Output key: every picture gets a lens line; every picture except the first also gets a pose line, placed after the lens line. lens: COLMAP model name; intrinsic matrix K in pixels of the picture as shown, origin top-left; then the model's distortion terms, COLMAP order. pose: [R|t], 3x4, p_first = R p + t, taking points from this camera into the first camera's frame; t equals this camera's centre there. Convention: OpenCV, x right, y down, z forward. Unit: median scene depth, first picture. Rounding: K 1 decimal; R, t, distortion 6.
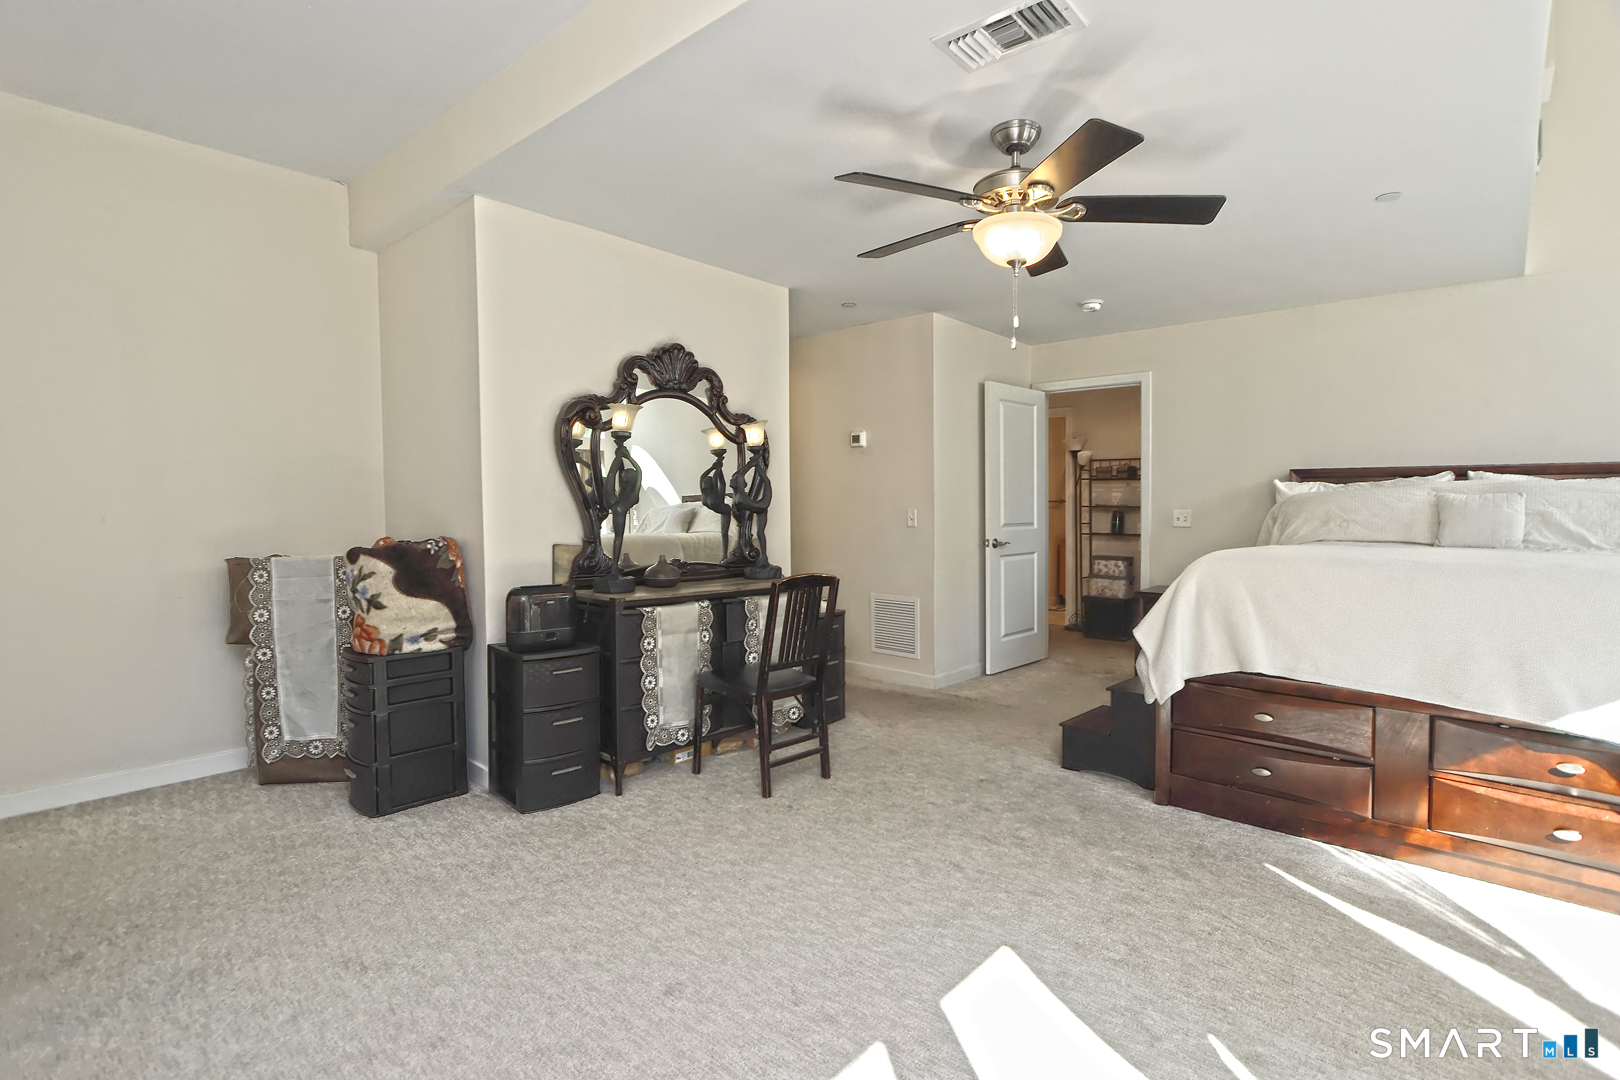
lens RADIAL K [[808.6, 0, 884.7], [0, 808.6, 526.7], [0, 0, 1]] dist [-0.010689, -0.000170]
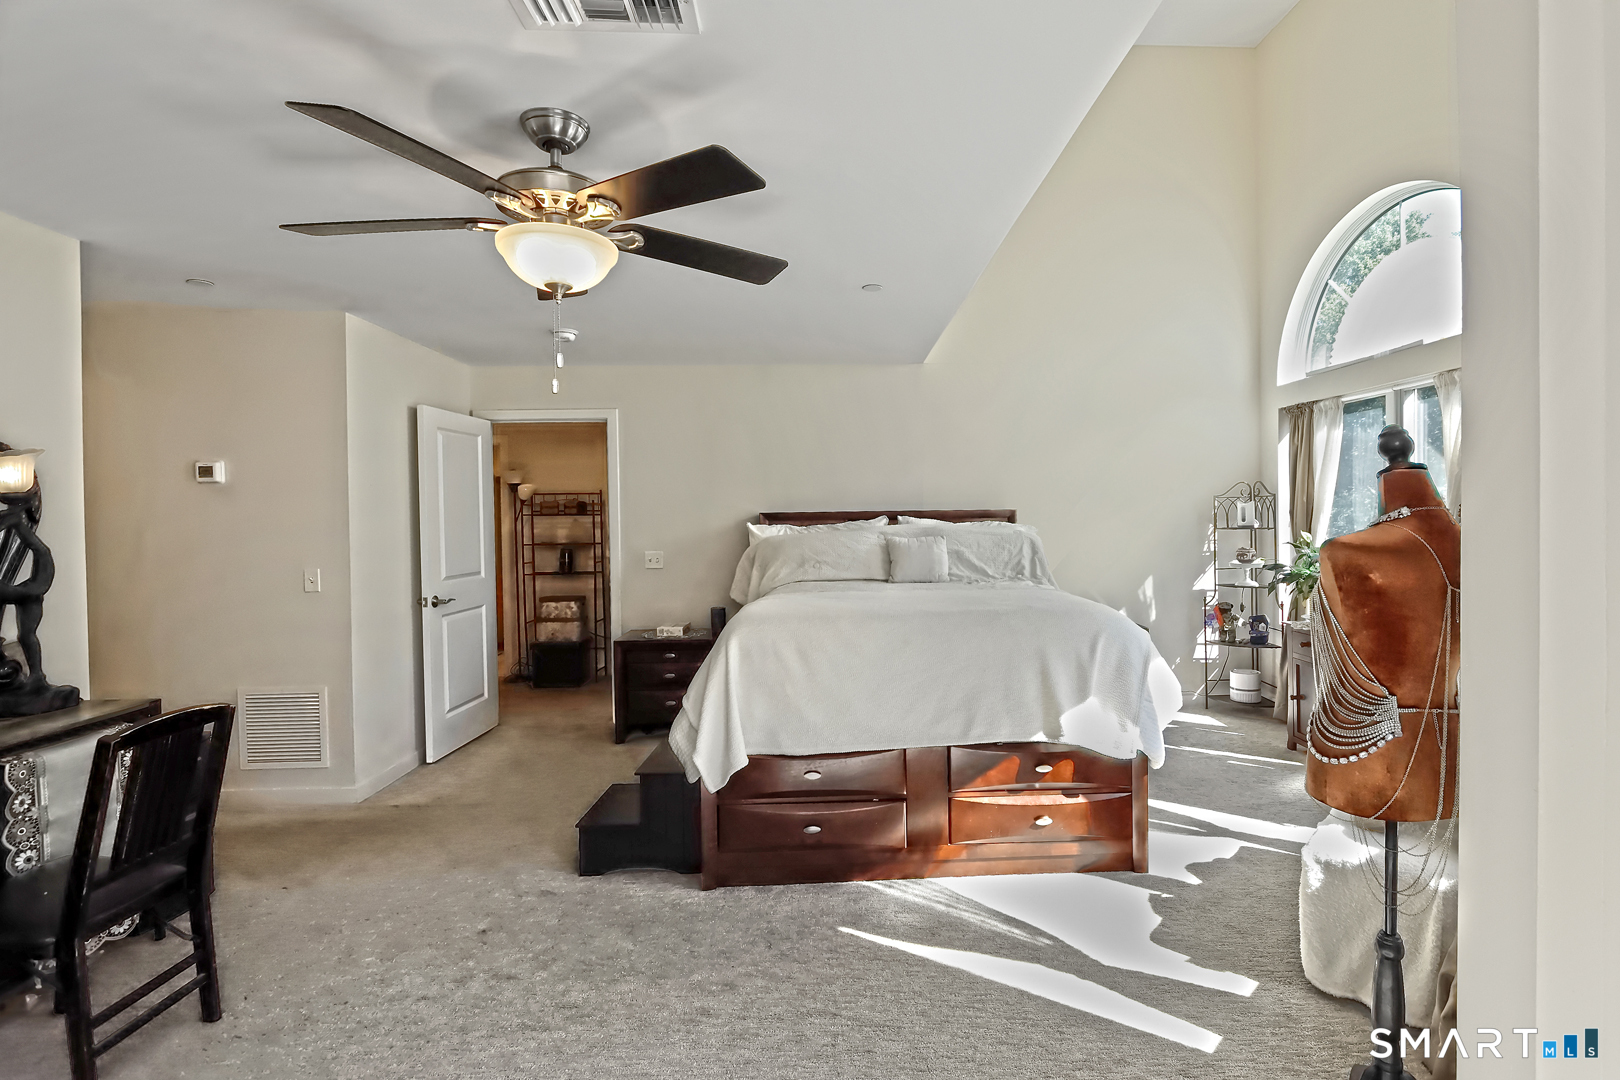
lens RADIAL K [[751.6, 0, 893.1], [0, 751.6, 509.9], [0, 0, 1]] dist [-0.009717, -0.000268]
pose [[0.716564, -0.014188, 0.697378, -0.094484], [0.038191, 0.999091, -0.018916, -0.063918], [-0.696476, 0.040188, 0.716454, 0.197972]]
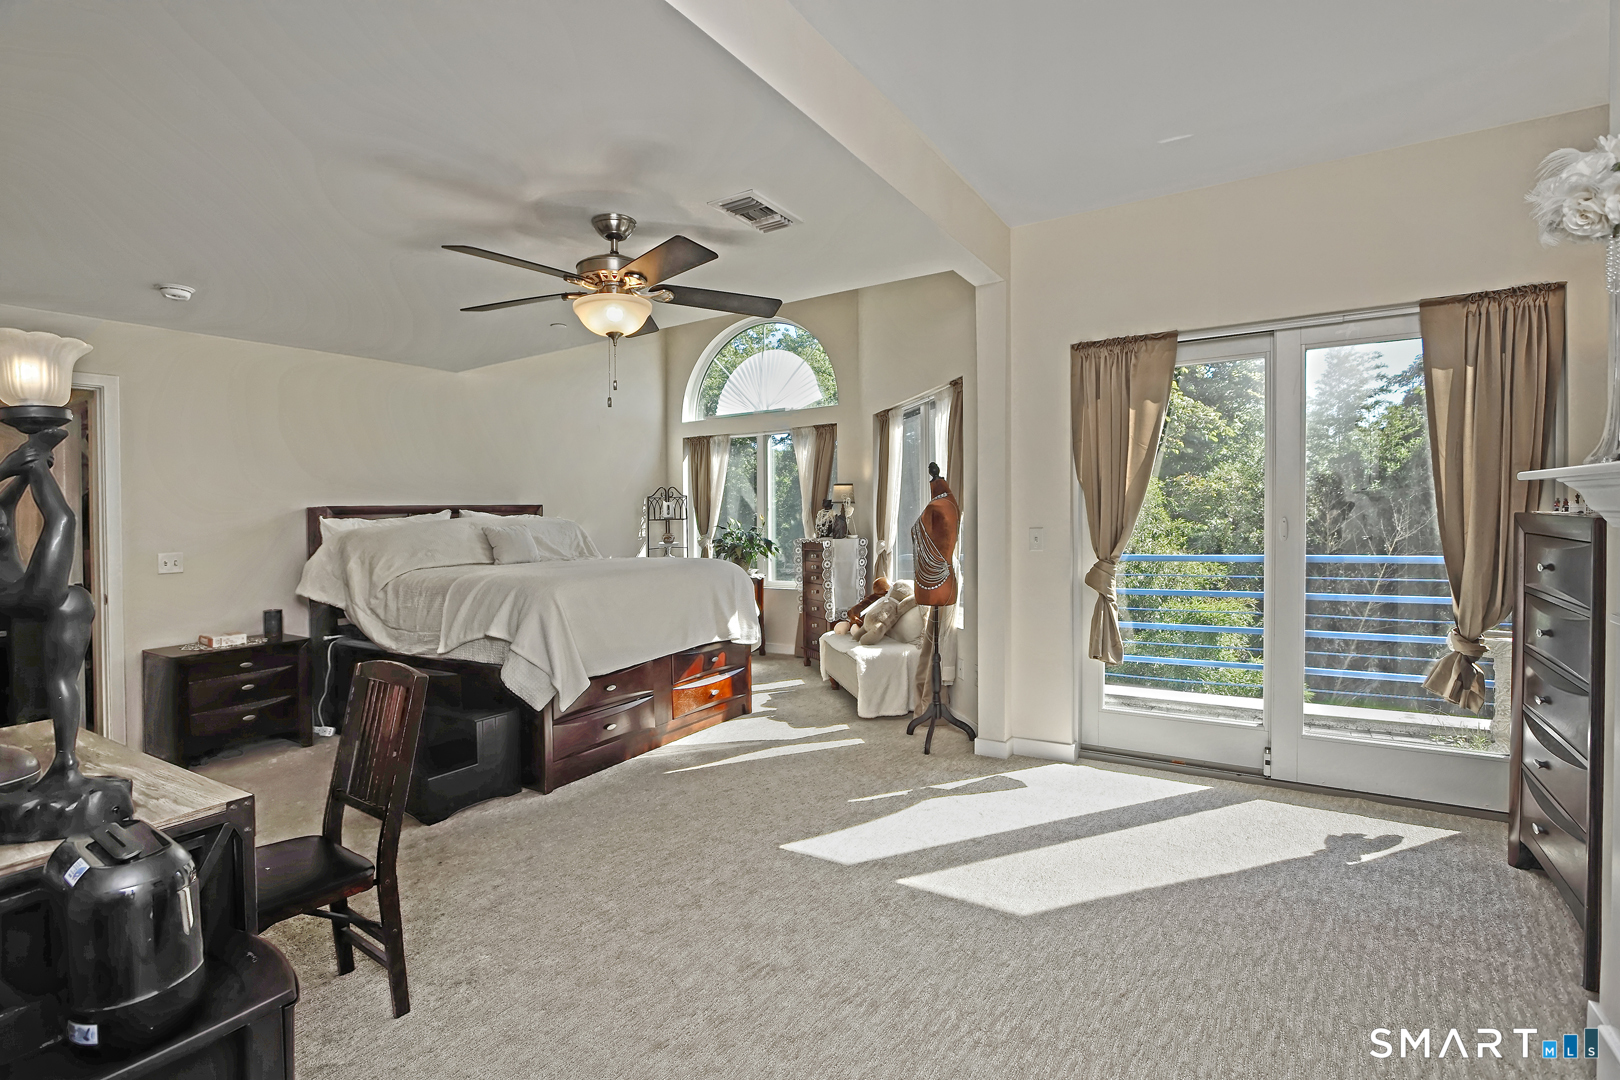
lens RADIAL K [[819.3, 0, 787.9], [0, 819.3, 526.8], [0, 0, 1]] dist [-0.005113, -0.000276]
pose [[-0.176258, -0.022052, 0.984097, -0.834619], [0.044010, 0.998573, 0.030259, -0.064978], [-0.983360, 0.048644, -0.175035, 0.779395]]
